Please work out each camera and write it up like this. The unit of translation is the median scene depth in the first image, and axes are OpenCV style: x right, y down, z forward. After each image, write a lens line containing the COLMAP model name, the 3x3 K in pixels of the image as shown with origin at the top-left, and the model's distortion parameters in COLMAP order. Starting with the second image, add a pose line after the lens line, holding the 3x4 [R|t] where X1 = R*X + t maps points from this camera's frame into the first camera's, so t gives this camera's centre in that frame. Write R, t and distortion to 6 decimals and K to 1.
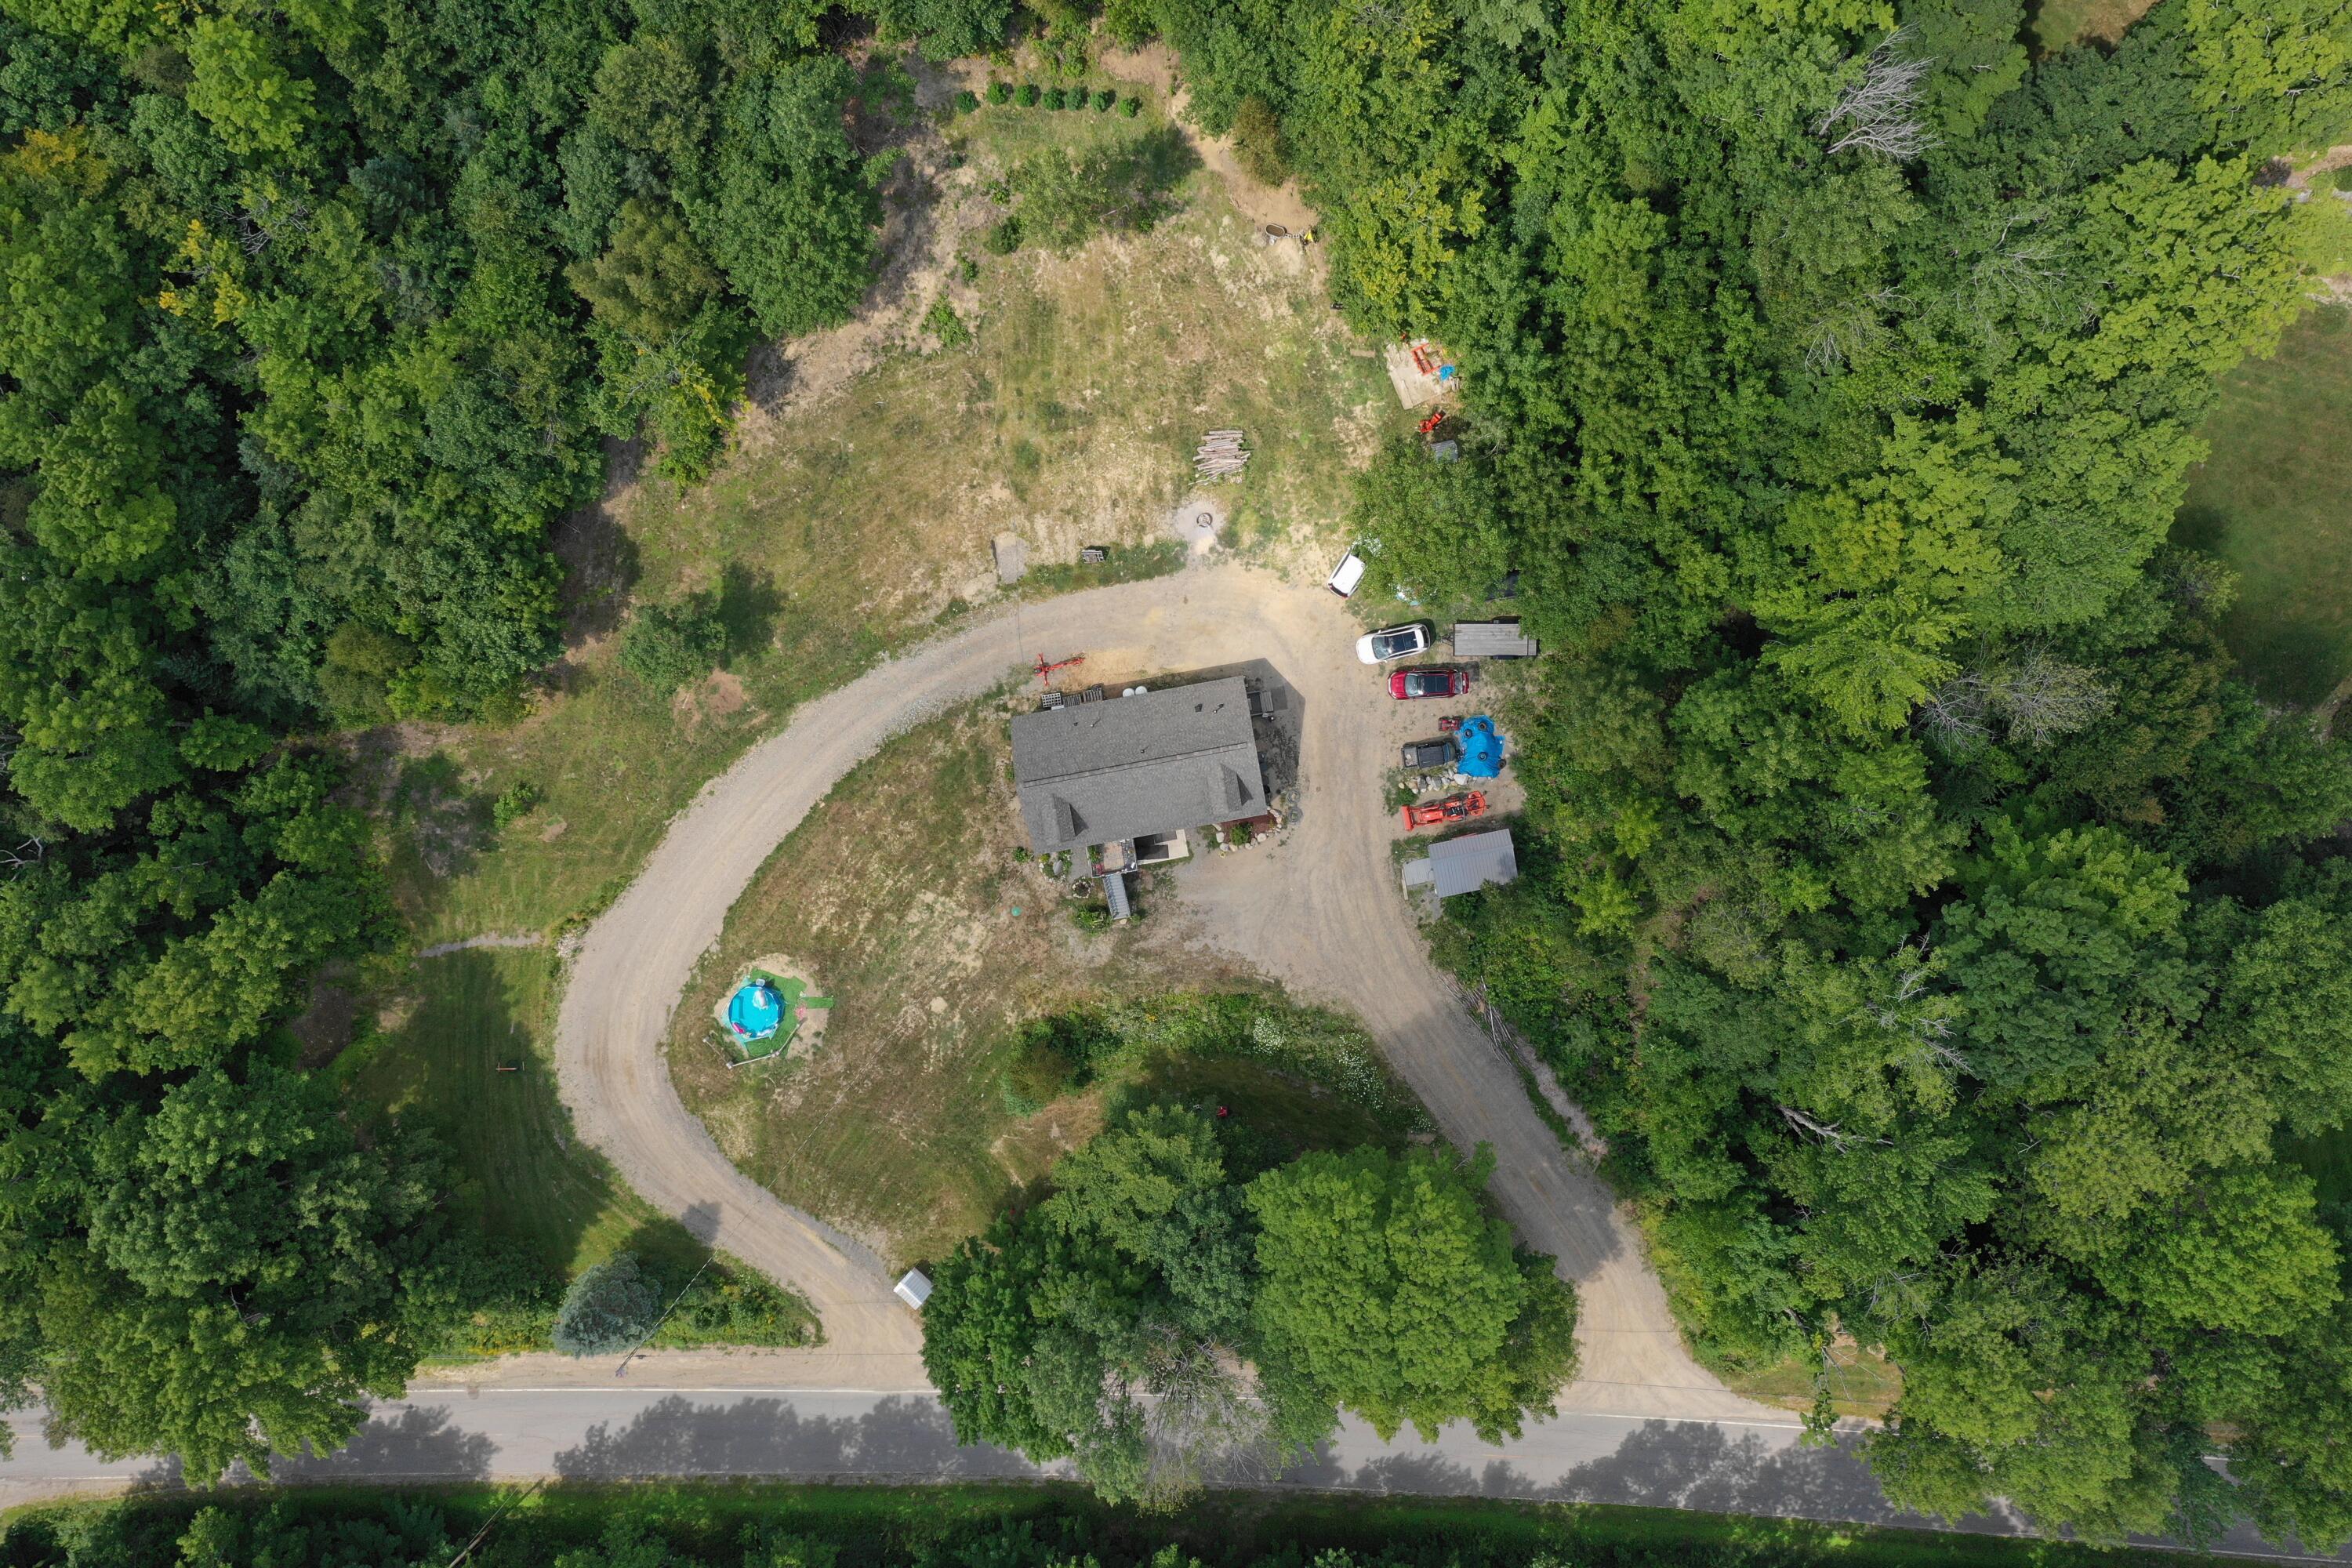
lens RADIAL K [[1850.9, 0, 1176.0], [0, 1850.9, 784.0], [0, 0, 1]] dist [-0.001481, -0.003102]
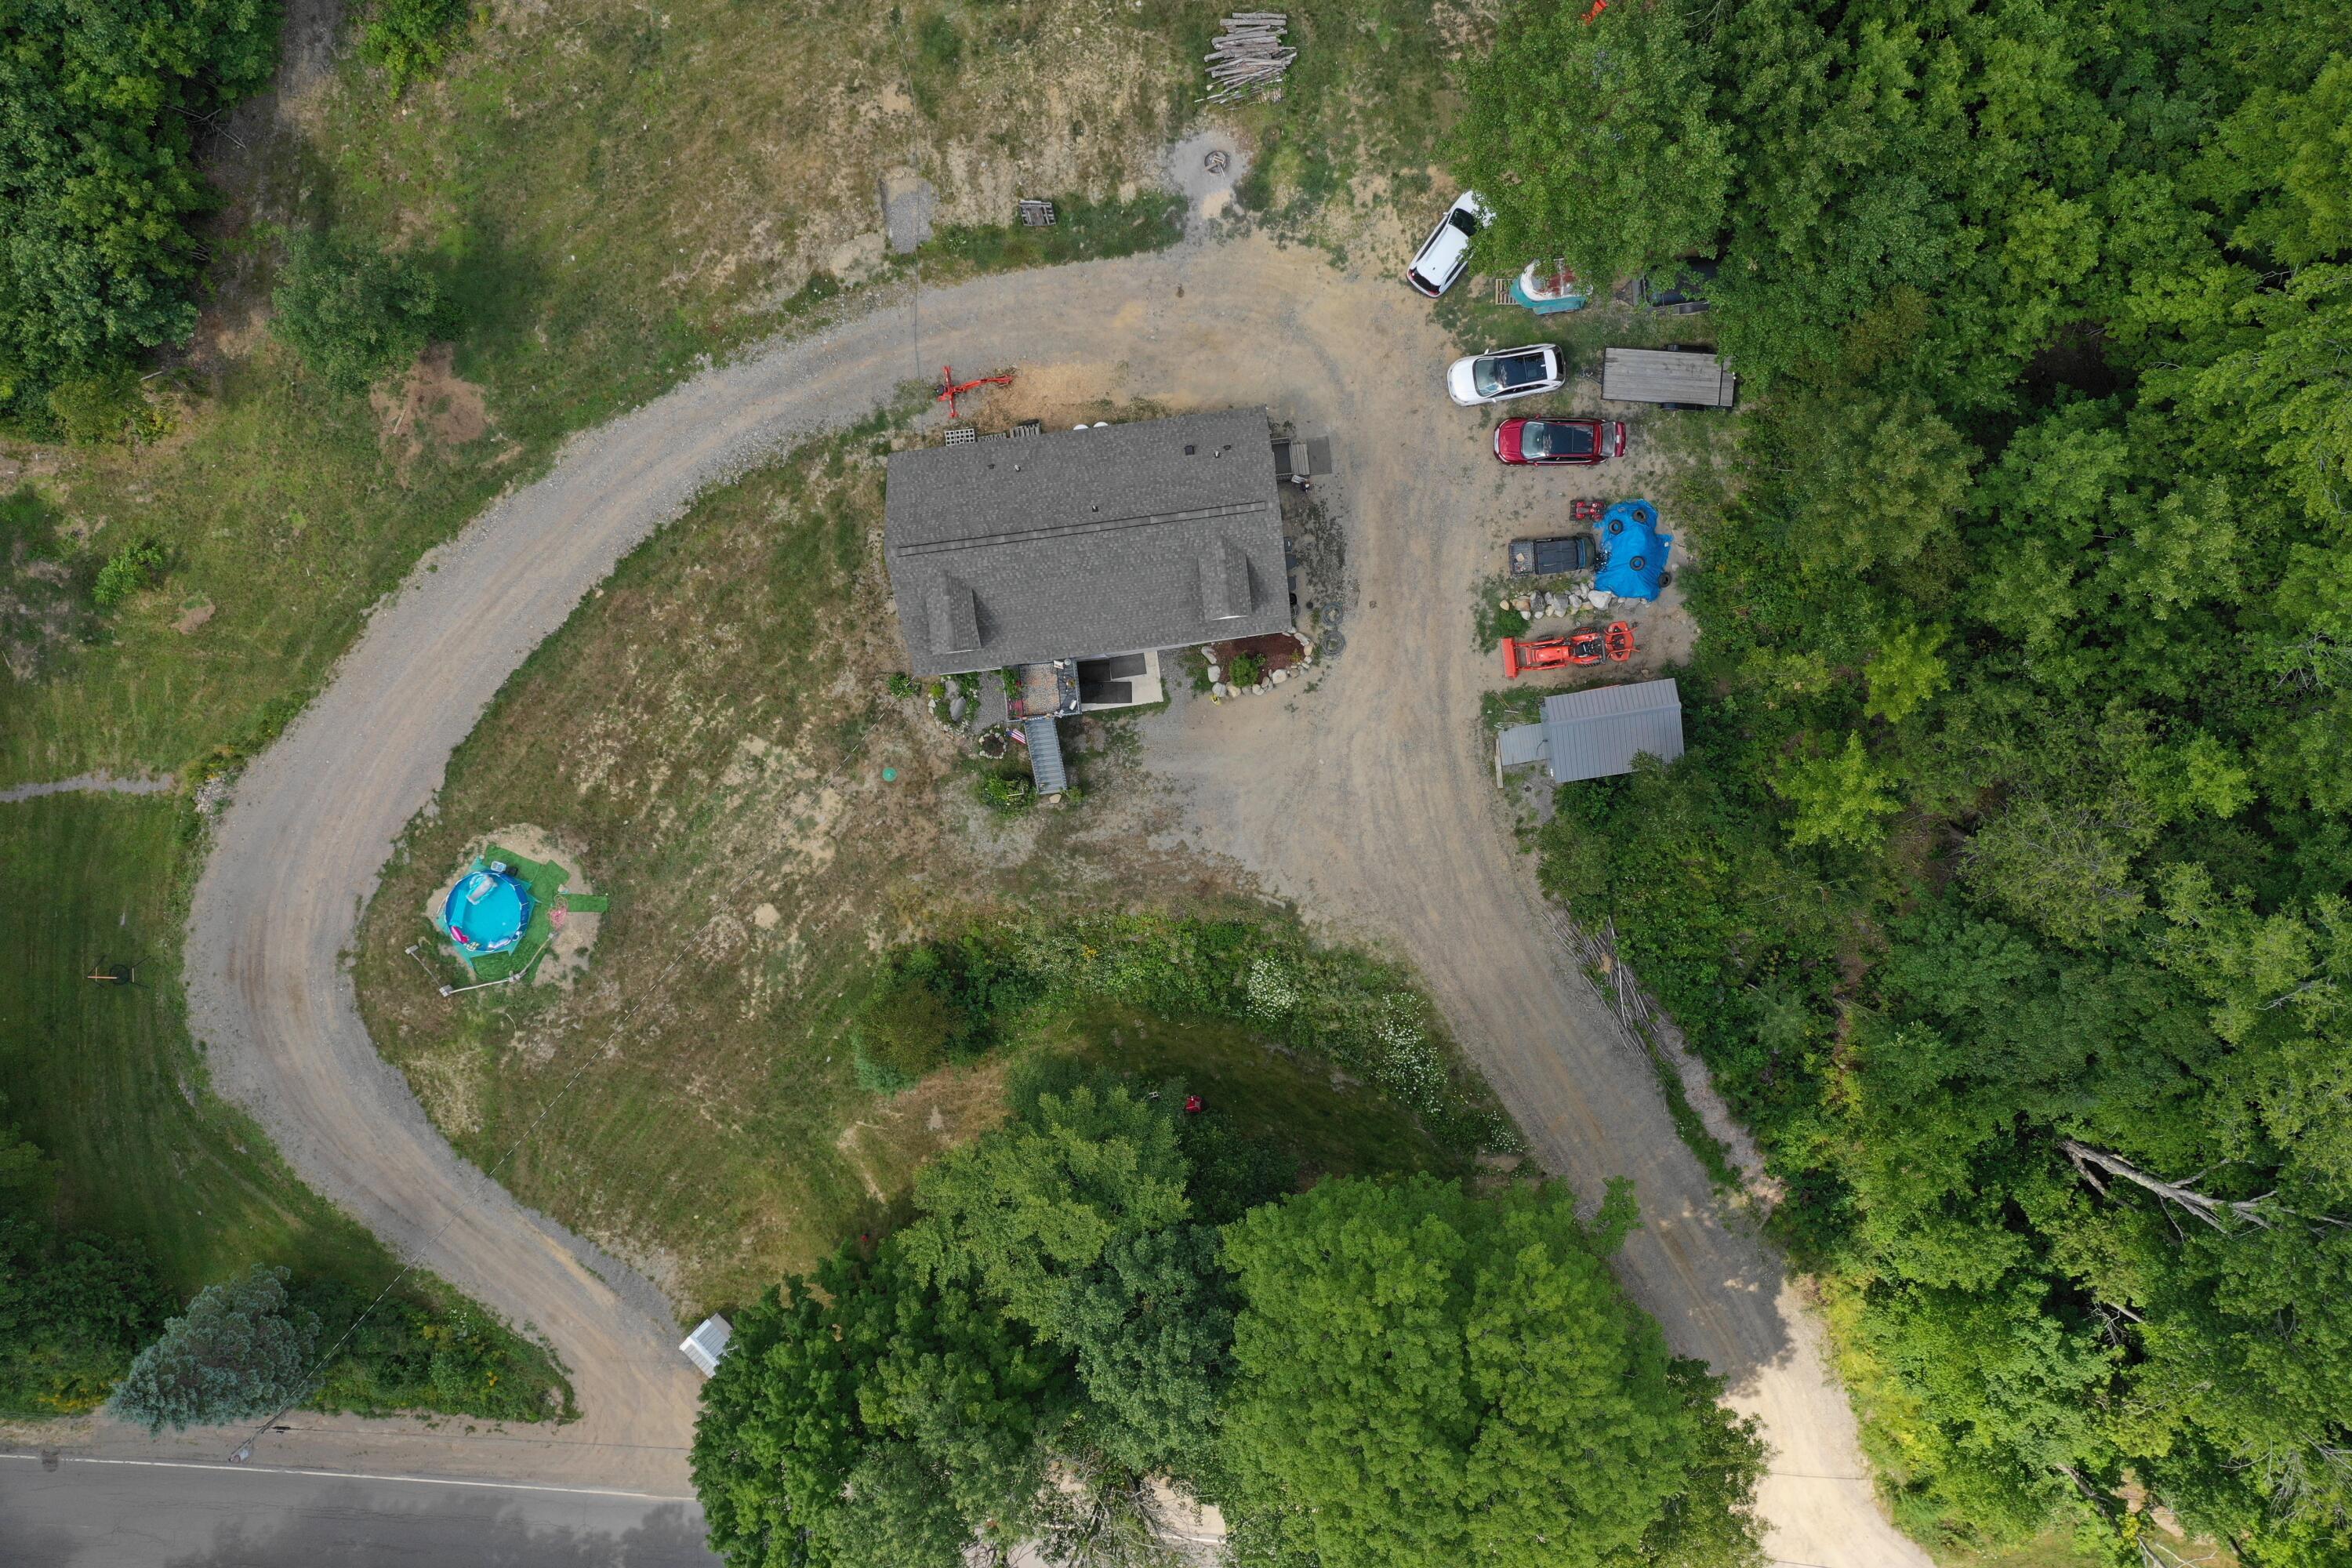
lens RADIAL K [[1850.9, 0, 1176.0], [0, 1850.9, 784.0], [0, 0, 1]] dist [-0.001481, -0.003102]
pose [[0.998415, 0.056282, -0.000043, 0.013133], [-0.056282, 0.998413, 0.001770, 0.066780], [0.000143, -0.001765, 0.999998, 0.365992]]
